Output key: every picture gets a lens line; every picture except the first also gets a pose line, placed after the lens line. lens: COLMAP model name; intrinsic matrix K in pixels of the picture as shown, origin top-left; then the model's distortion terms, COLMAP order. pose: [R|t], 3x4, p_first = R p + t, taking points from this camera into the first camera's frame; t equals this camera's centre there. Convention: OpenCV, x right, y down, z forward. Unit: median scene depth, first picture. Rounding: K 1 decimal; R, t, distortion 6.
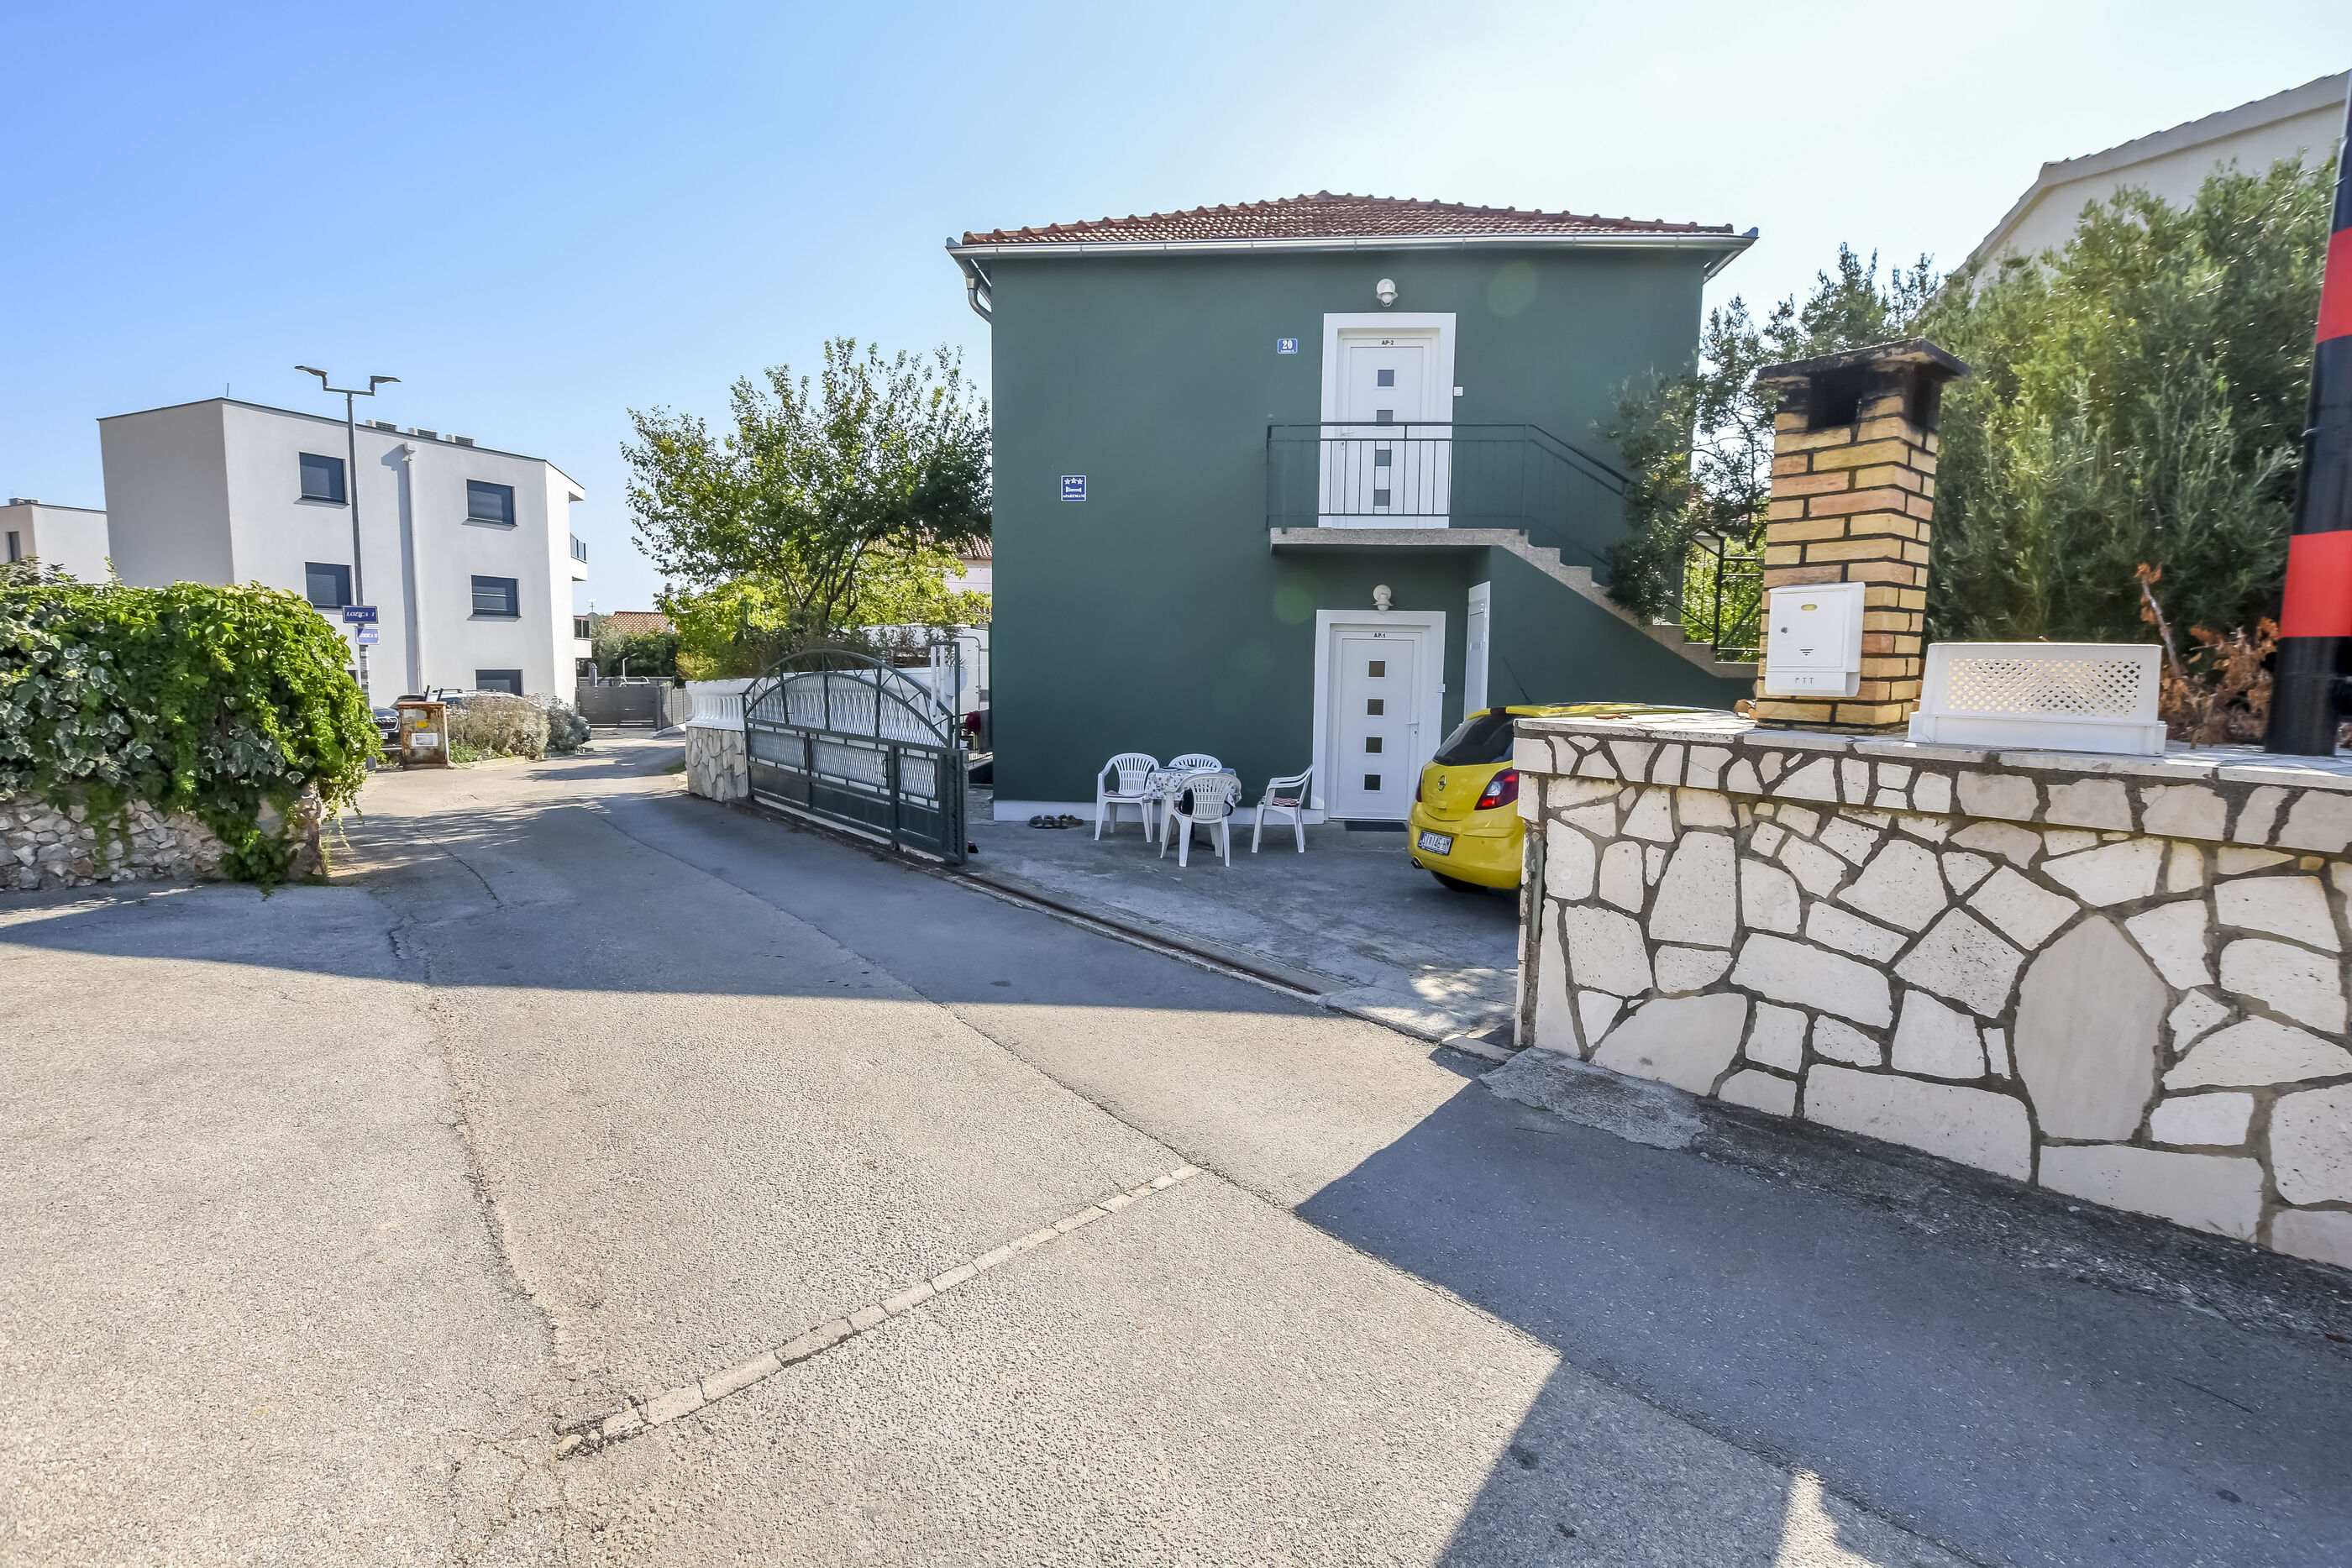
lens RADIAL K [[1028.4, 0, 1176.0], [0, 1028.4, 784.0], [0, 0, 1]] dist [-0.036869, 0.007582]
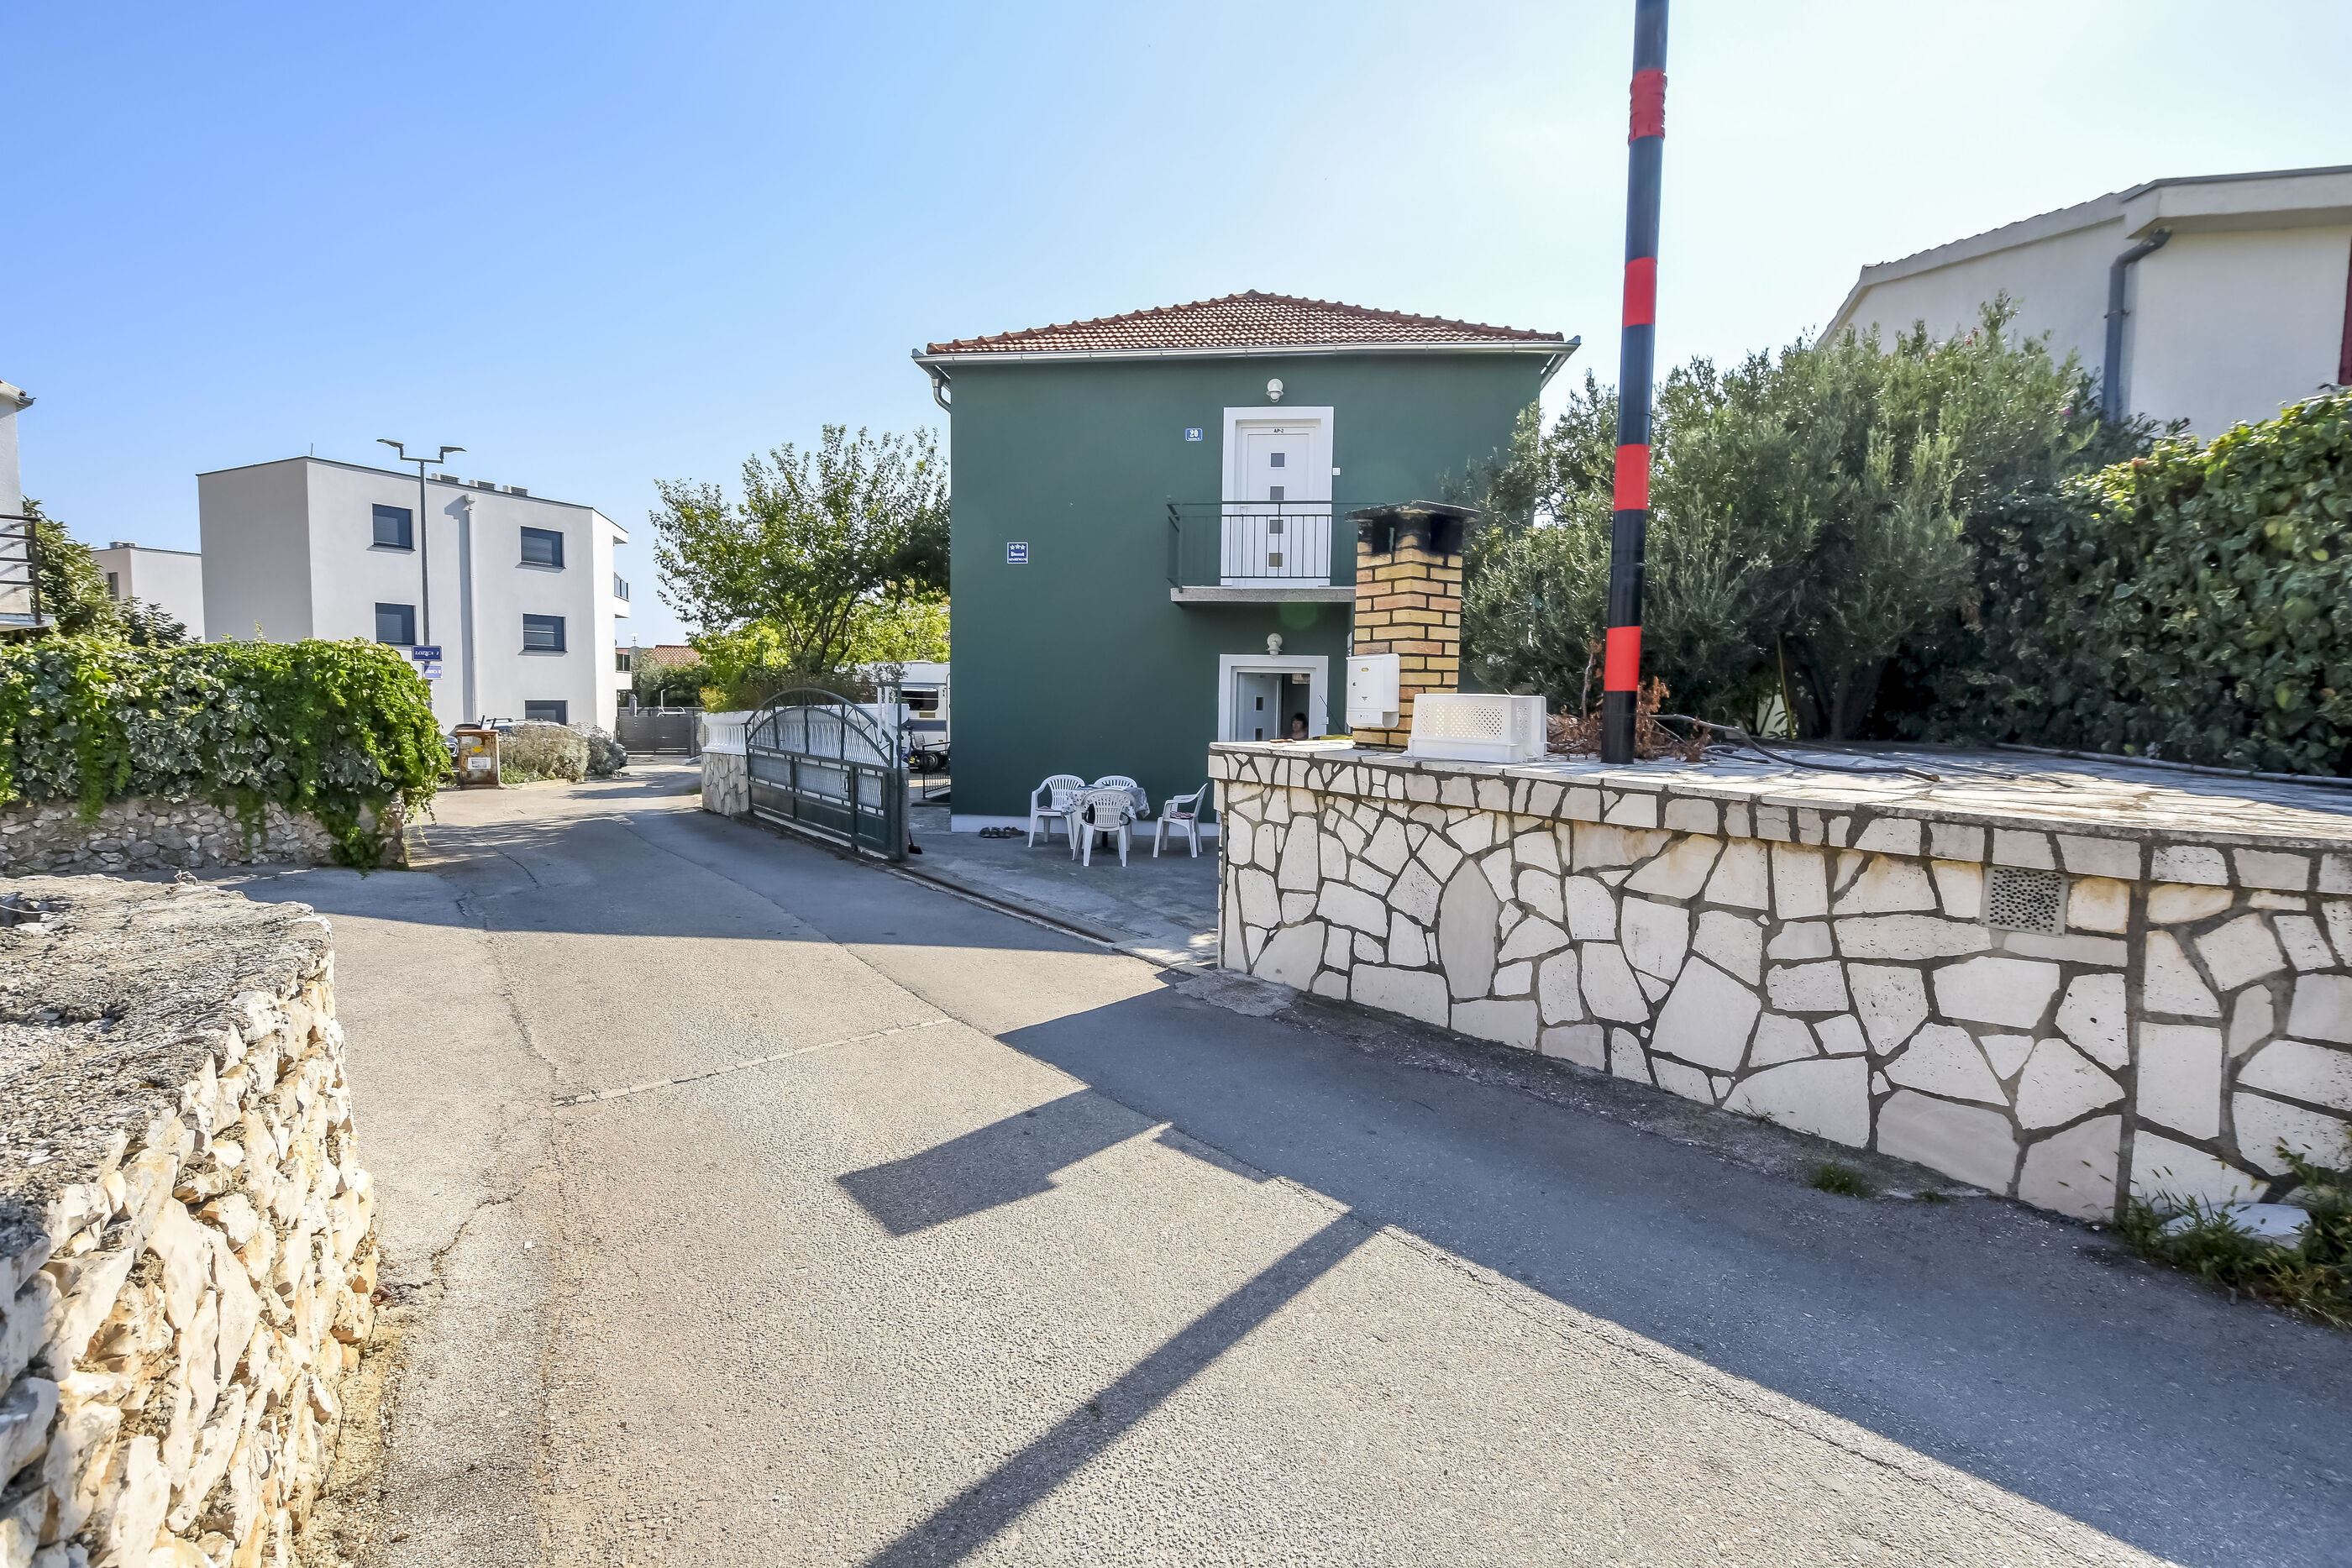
lens RADIAL K [[1028.4, 0, 1176.0], [0, 1028.4, 784.0], [0, 0, 1]] dist [-0.036869, 0.007582]
pose [[0.999442, 0.004294, -0.033134, 0.197066], [-0.005279, 0.999545, -0.029695, 0.023812], [0.032991, 0.029853, 0.999010, -0.283938]]
